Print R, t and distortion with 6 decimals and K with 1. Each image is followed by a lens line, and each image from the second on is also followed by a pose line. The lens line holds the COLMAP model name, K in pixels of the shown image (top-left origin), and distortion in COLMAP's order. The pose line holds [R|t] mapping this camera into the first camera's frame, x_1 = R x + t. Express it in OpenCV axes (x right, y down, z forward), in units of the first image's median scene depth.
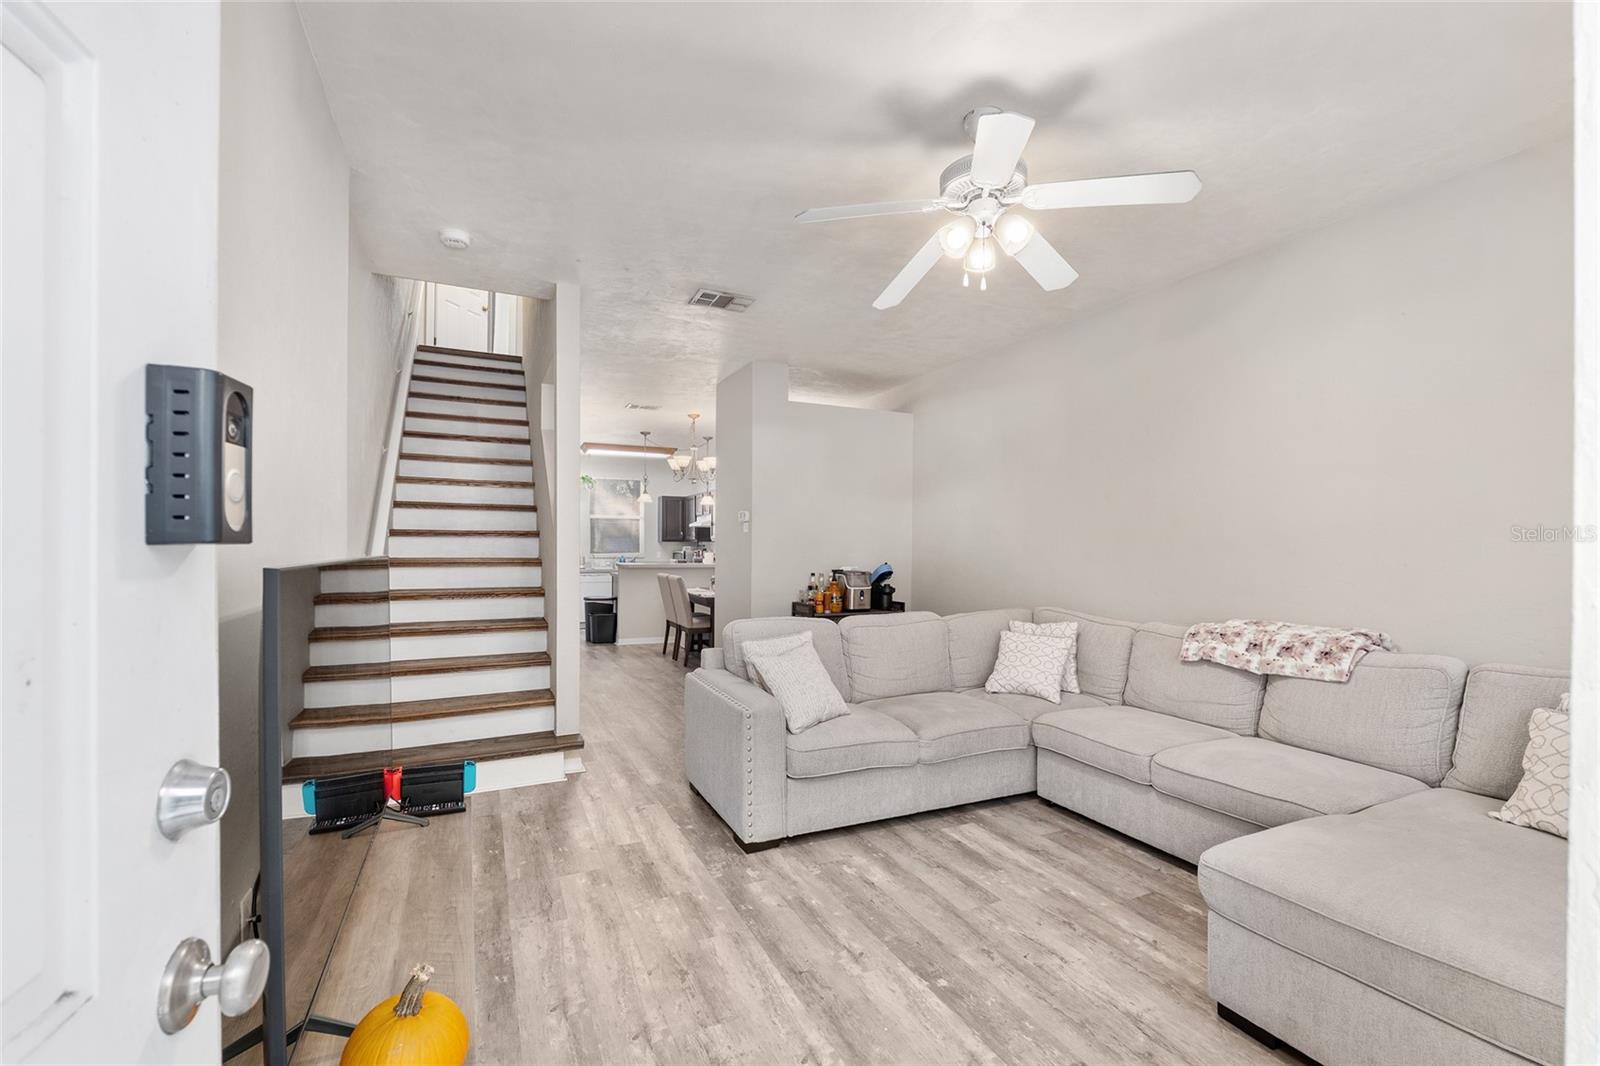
lens RADIAL K [[682.3, 0, 799.9], [0, 682.3, 552.1], [0, 0, 1]] dist [-0.003429, -0.000295]
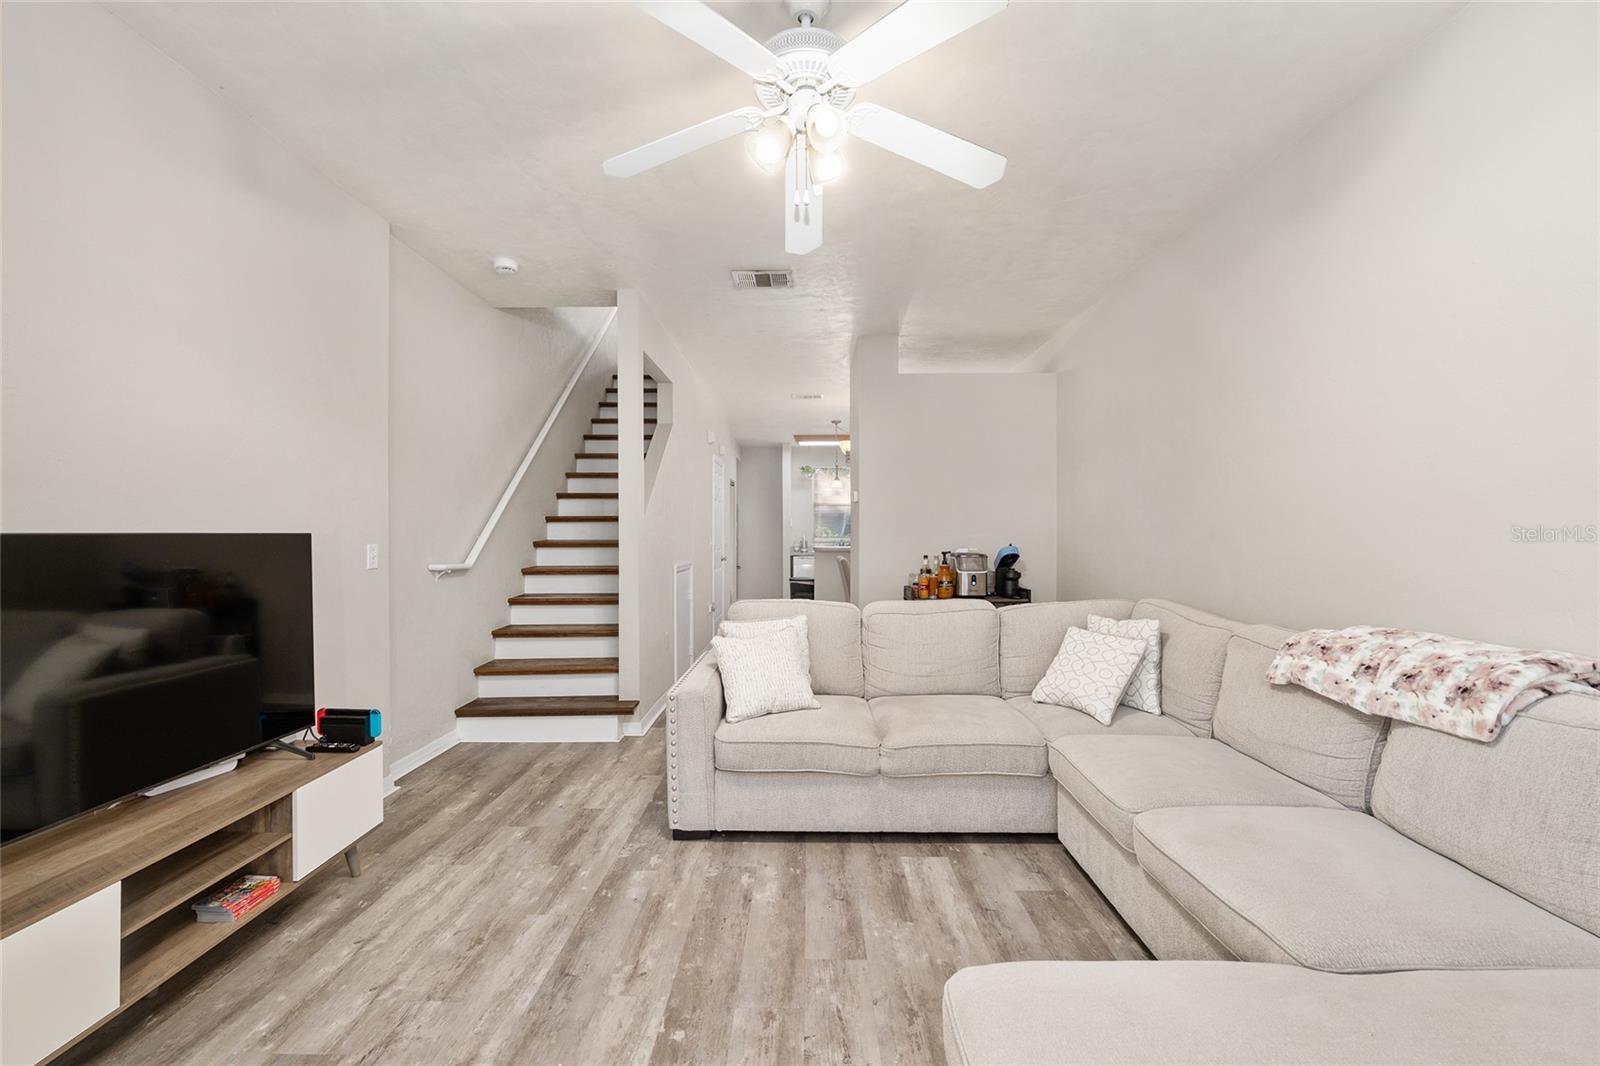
lens RADIAL K [[653.5, 0, 800.0], [0, 653.5, 533.0], [0, 0, 1]] dist [-0.007900, 0.000069]
pose [[0.898713, -0.009544, -0.438432, 0.462965], [0.006089, 0.999938, -0.009286, 0.013710], [0.438494, 0.005676, 0.898716, 0.224993]]
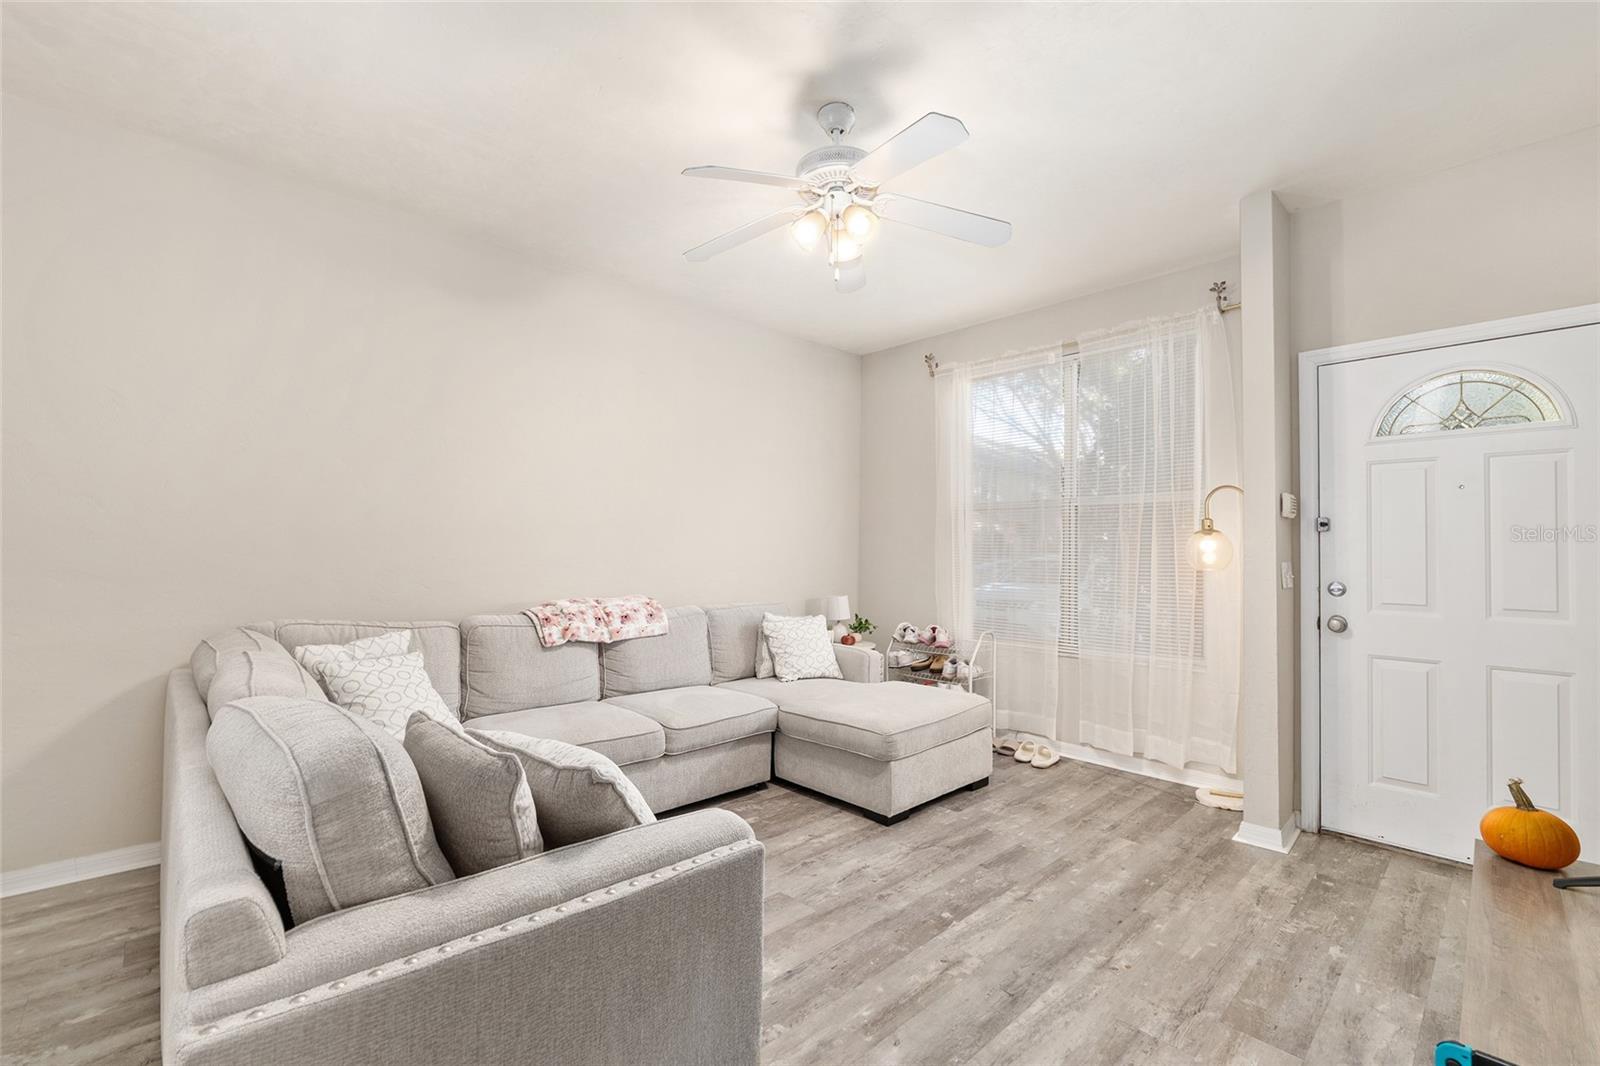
lens RADIAL K [[682.3, 0, 799.9], [0, 682.3, 552.1], [0, 0, 1]] dist [-0.003429, -0.000295]
pose [[-0.309938, -0.006960, 0.950731, -0.516683], [-0.004495, 0.999973, 0.005855, 0.017223], [-0.950746, -0.002459, -0.309961, 1.043218]]
